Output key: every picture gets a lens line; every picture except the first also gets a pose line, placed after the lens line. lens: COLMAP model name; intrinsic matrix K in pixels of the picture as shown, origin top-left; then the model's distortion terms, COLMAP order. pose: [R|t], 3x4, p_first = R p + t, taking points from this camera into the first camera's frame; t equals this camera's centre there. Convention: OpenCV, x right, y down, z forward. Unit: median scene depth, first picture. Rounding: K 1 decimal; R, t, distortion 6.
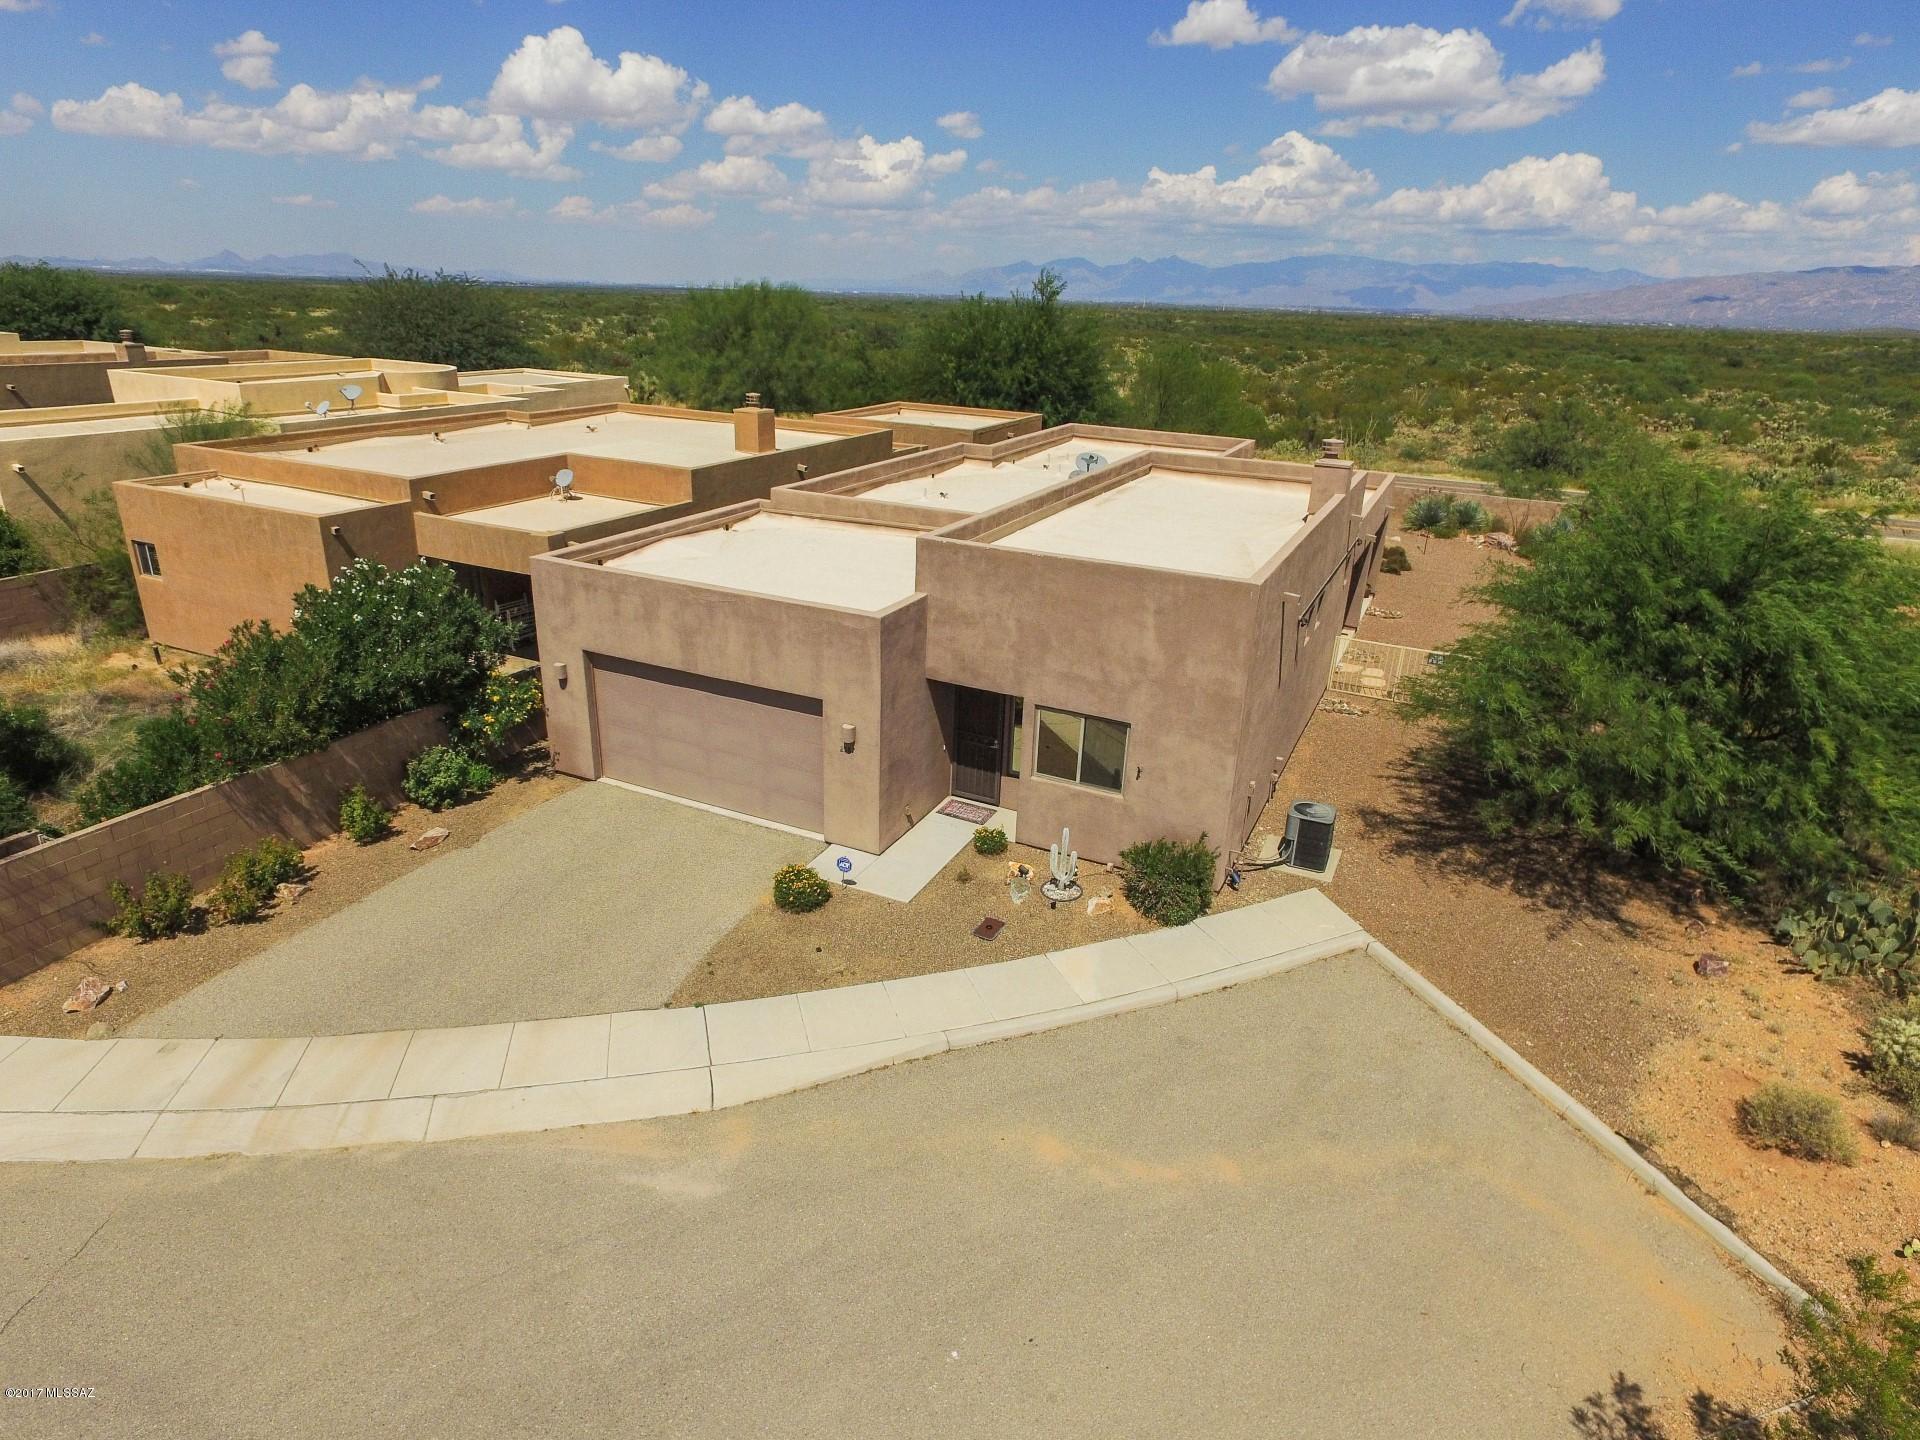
lens RADIAL K [[1117.8, 0, 958.5], [0, 1117.8, 722.3], [0, 0, 1]] dist [-0.011484, 0.015119]
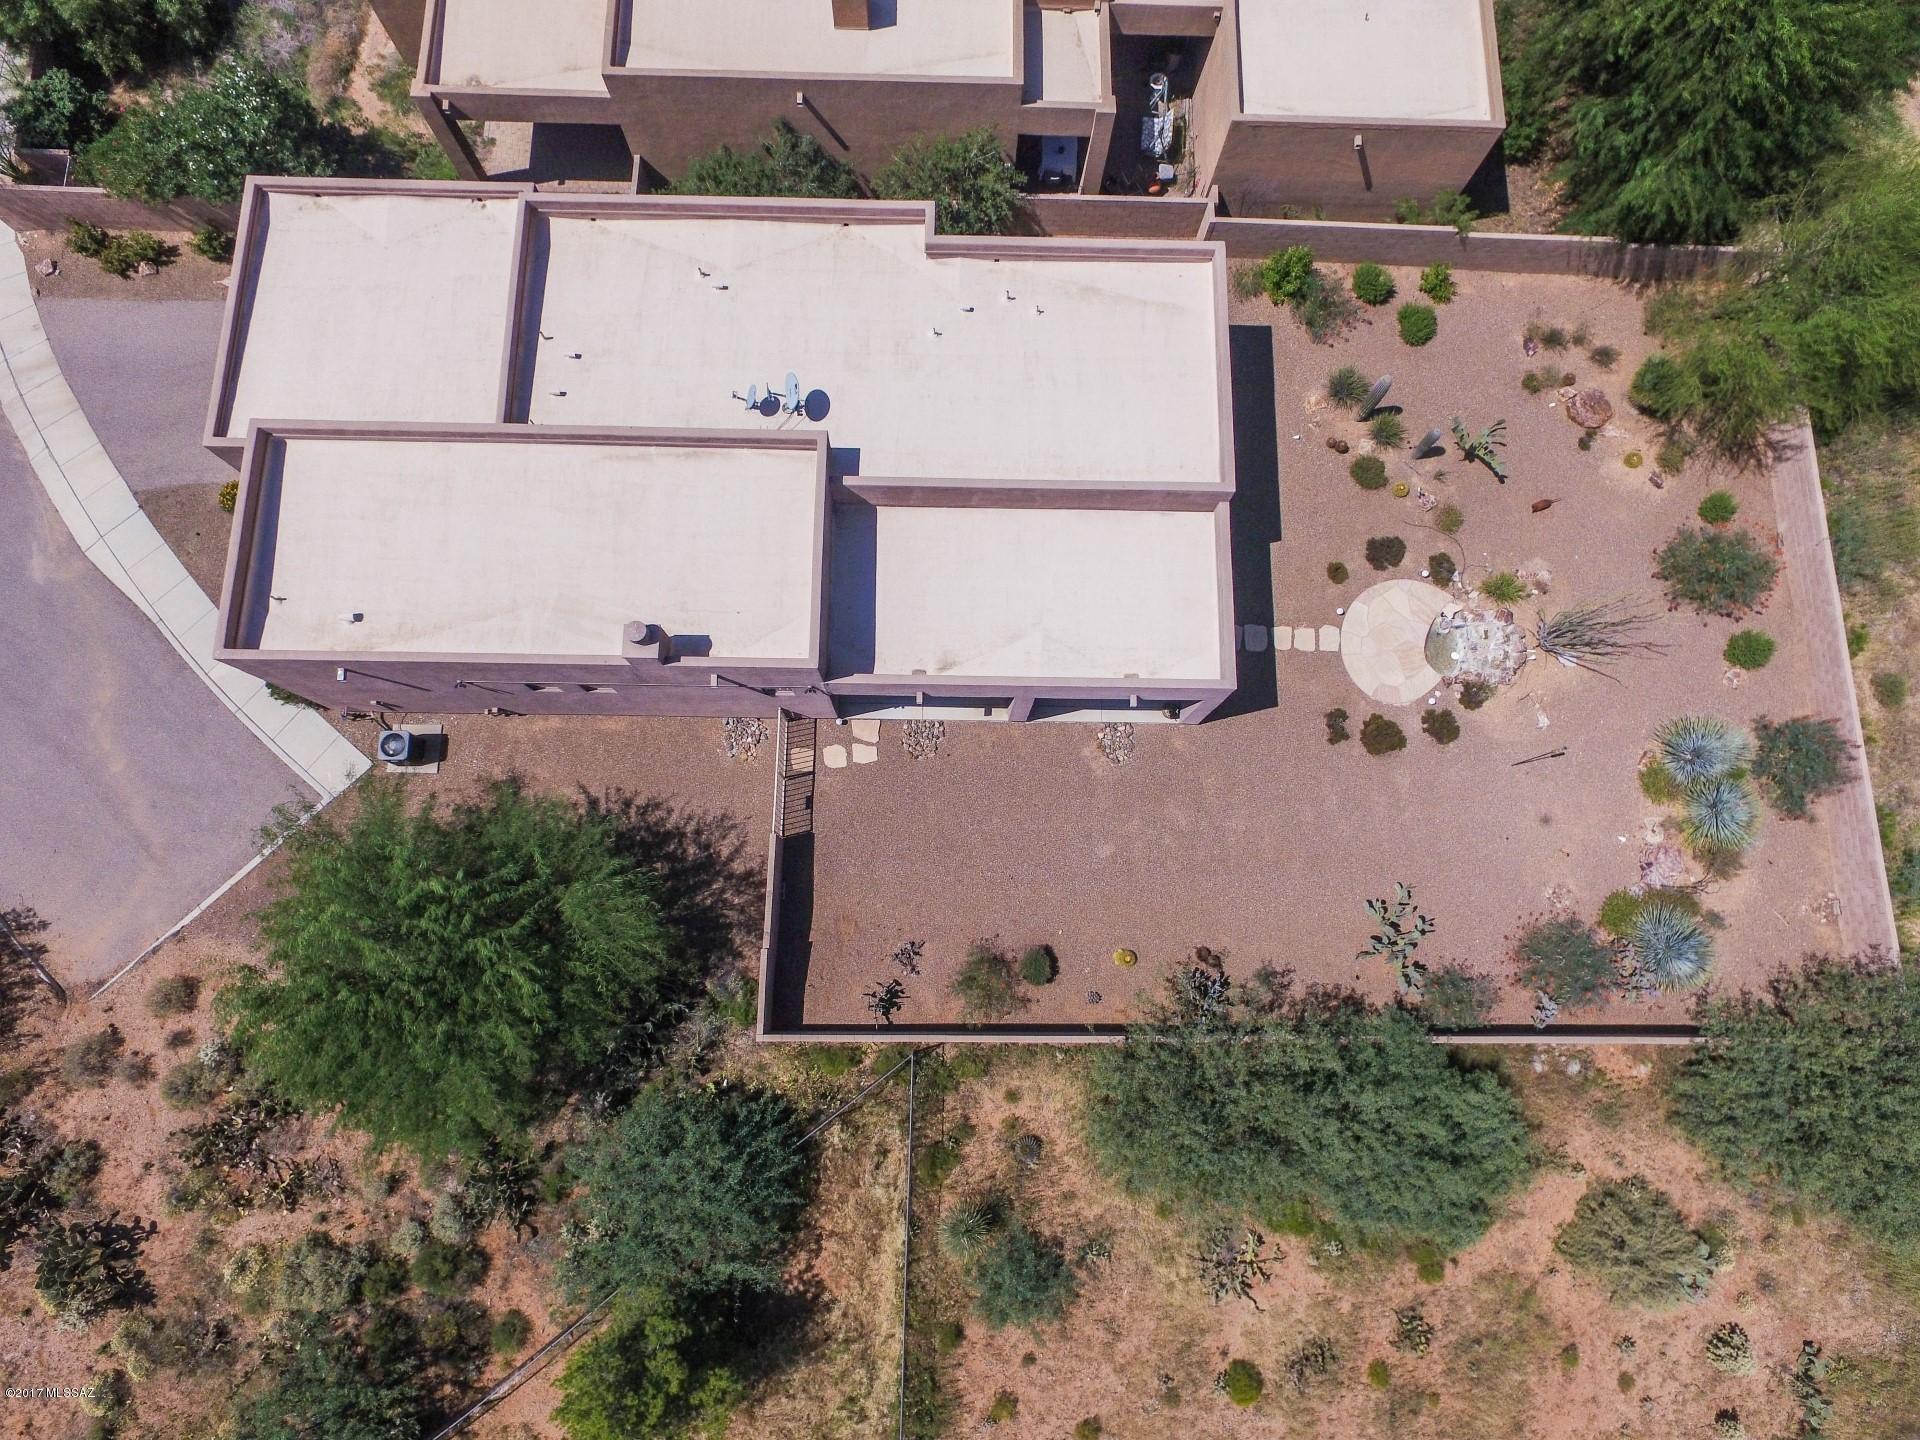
lens RADIAL K [[1117.8, 0, 958.5], [0, 1117.8, 722.3], [0, 0, 1]] dist [-0.011484, 0.015119]
pose [[0.420208, 0.880690, -0.218655, 0.921060], [-0.338678, 0.375762, 0.862612, -1.445105], [0.841856, -0.288423, 0.456169, 0.956881]]
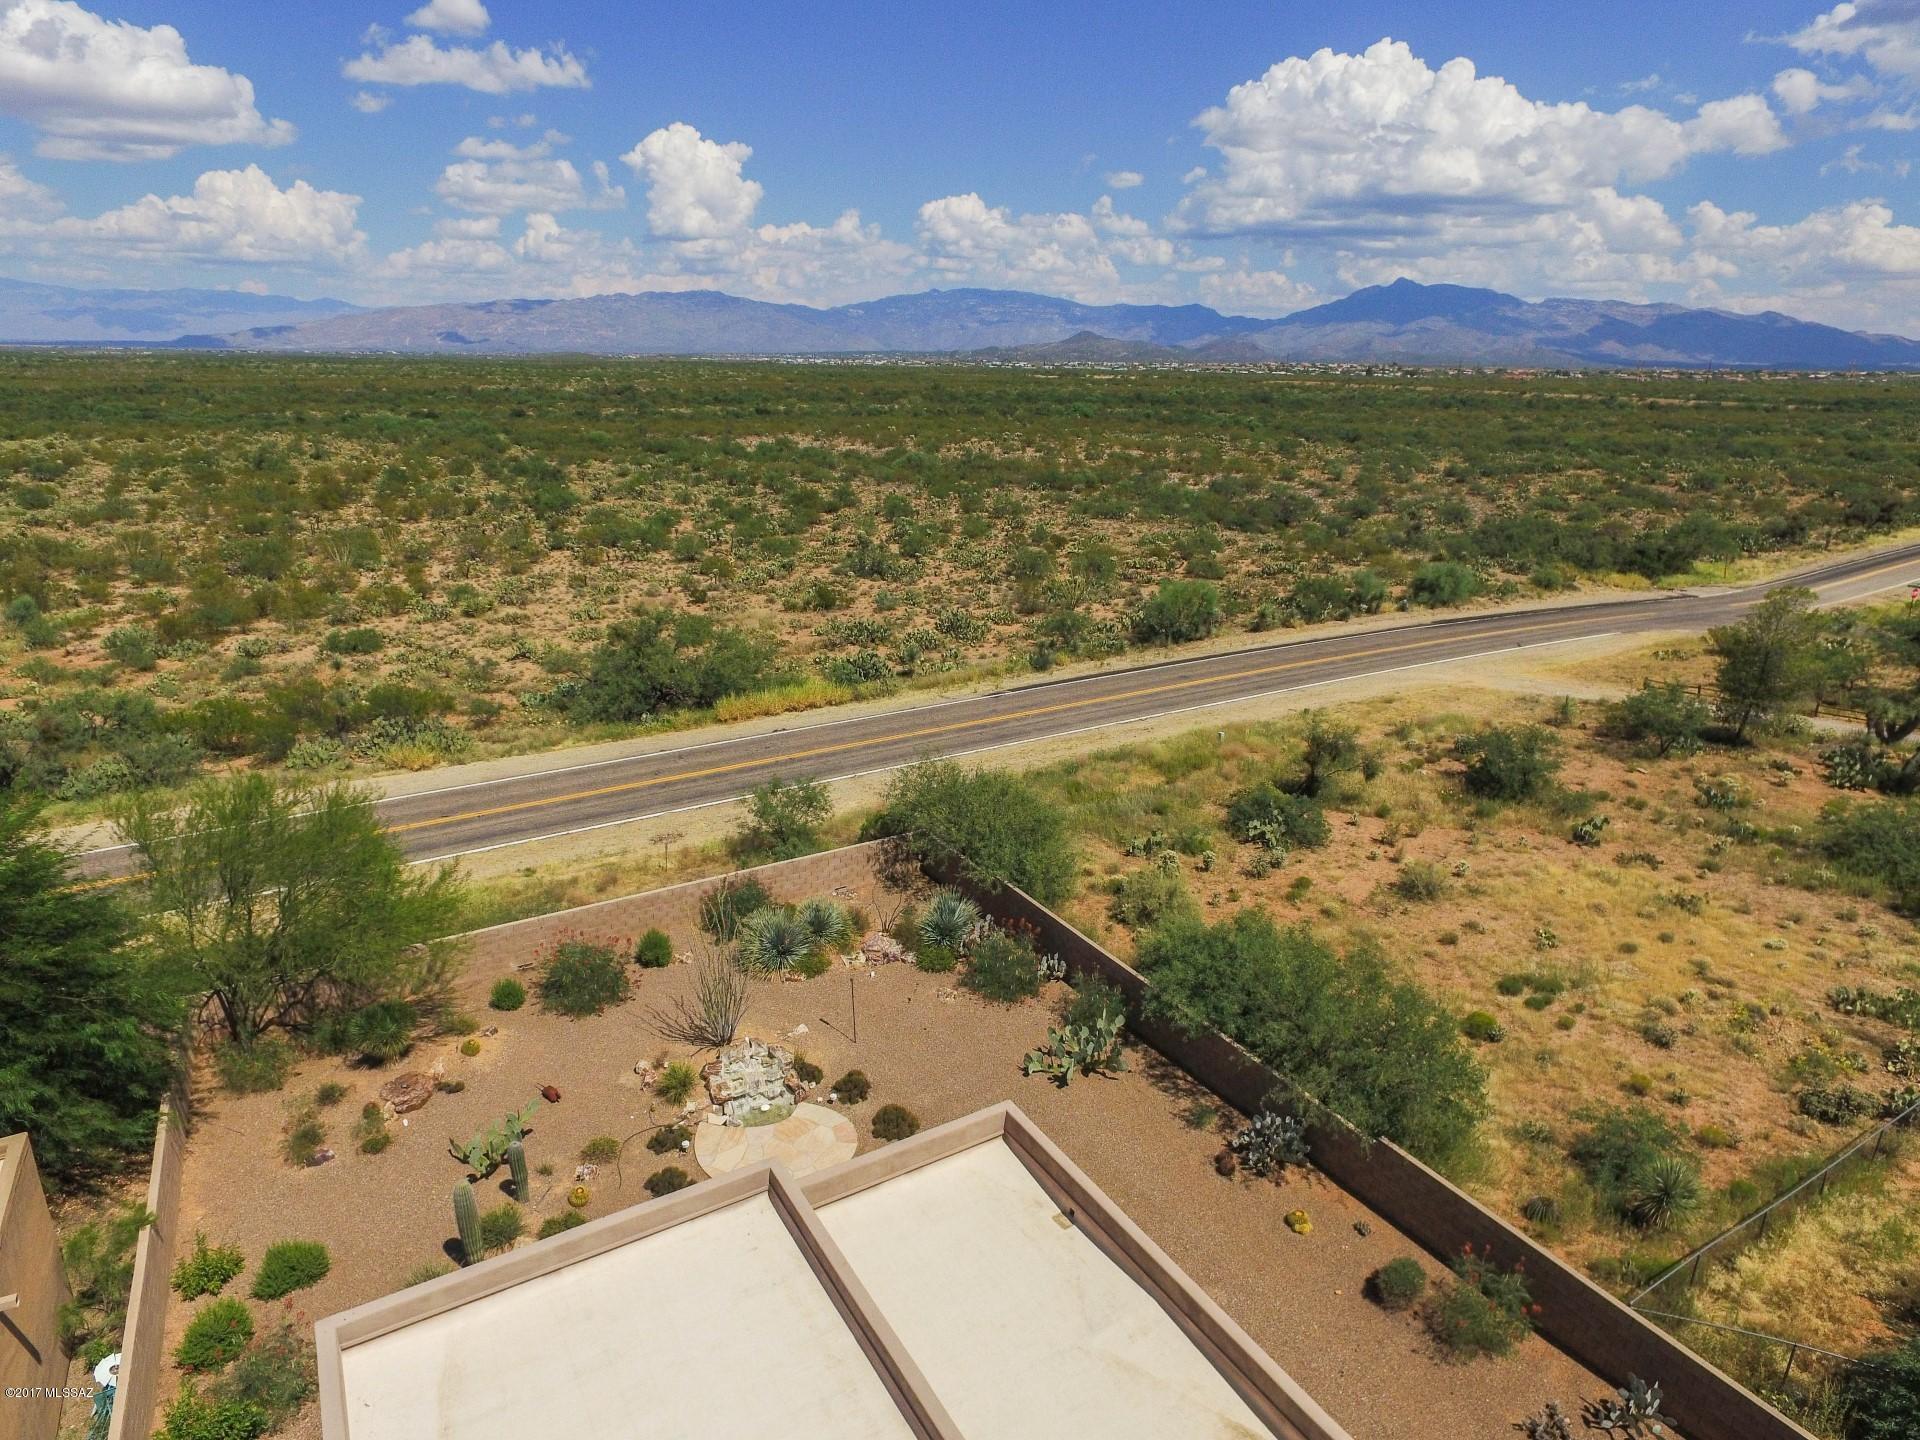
lens RADIAL K [[1117.8, 0, 958.5], [0, 1117.8, 722.3], [0, 0, 1]] dist [-0.011484, 0.015119]
pose [[0.547349, -0.287024, 0.786147, -0.036020], [0.305158, 0.943127, 0.131873, -0.916038], [-0.779287, 0.167718, 0.603807, 1.191108]]
